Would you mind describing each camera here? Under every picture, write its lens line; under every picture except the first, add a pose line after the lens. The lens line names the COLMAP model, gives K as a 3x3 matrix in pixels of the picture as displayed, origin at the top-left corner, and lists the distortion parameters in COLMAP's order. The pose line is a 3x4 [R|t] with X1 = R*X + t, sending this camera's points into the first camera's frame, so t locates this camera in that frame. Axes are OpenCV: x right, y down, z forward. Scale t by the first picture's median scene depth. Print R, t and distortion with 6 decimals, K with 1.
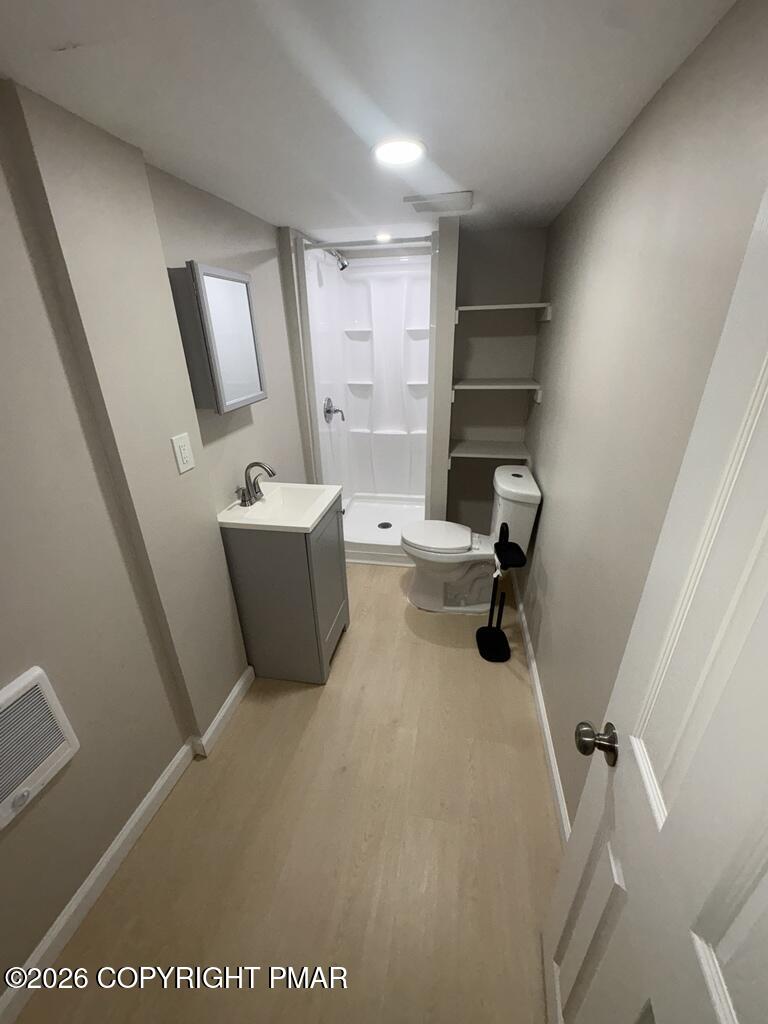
lens RADIAL K [[411.4, 0, 384.0], [0, 411.4, 512.0], [0, 0, 1]] dist [-0.000486, -0.000185]
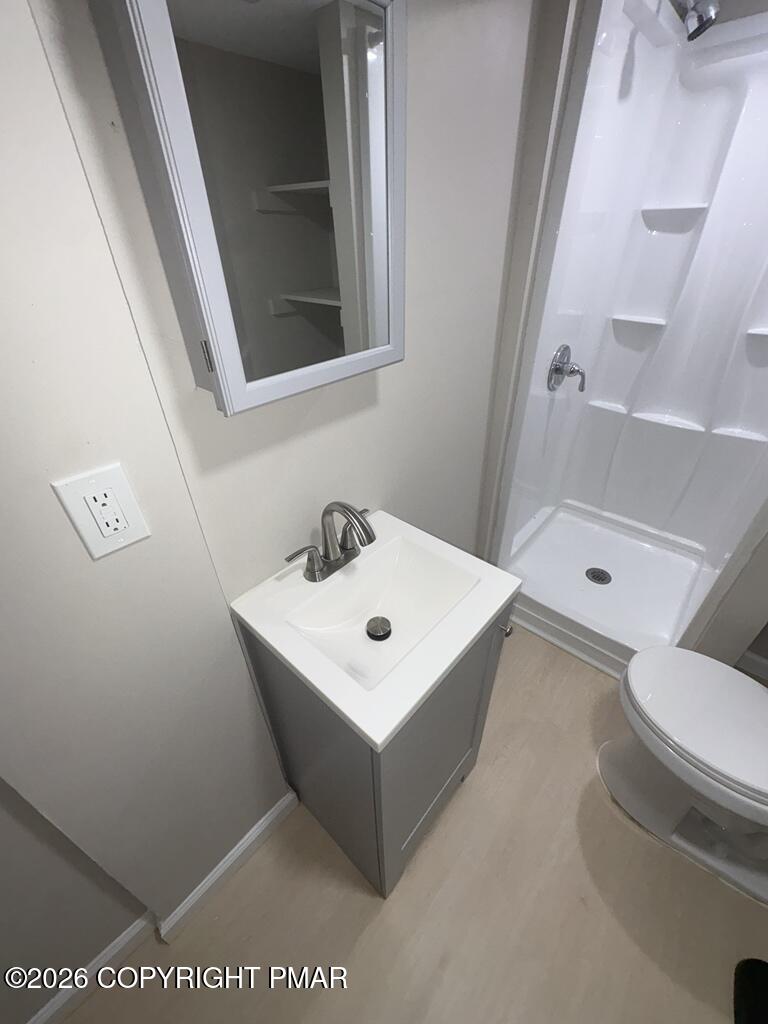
lens RADIAL K [[411.4, 0, 384.0], [0, 411.4, 512.0], [0, 0, 1]] dist [-0.000486, -0.000185]
pose [[0.856207, 0.298478, -0.421688, -0.045403], [-0.214934, 0.948027, 0.234623, -0.143567], [0.469801, -0.110251, 0.875860, 0.382189]]
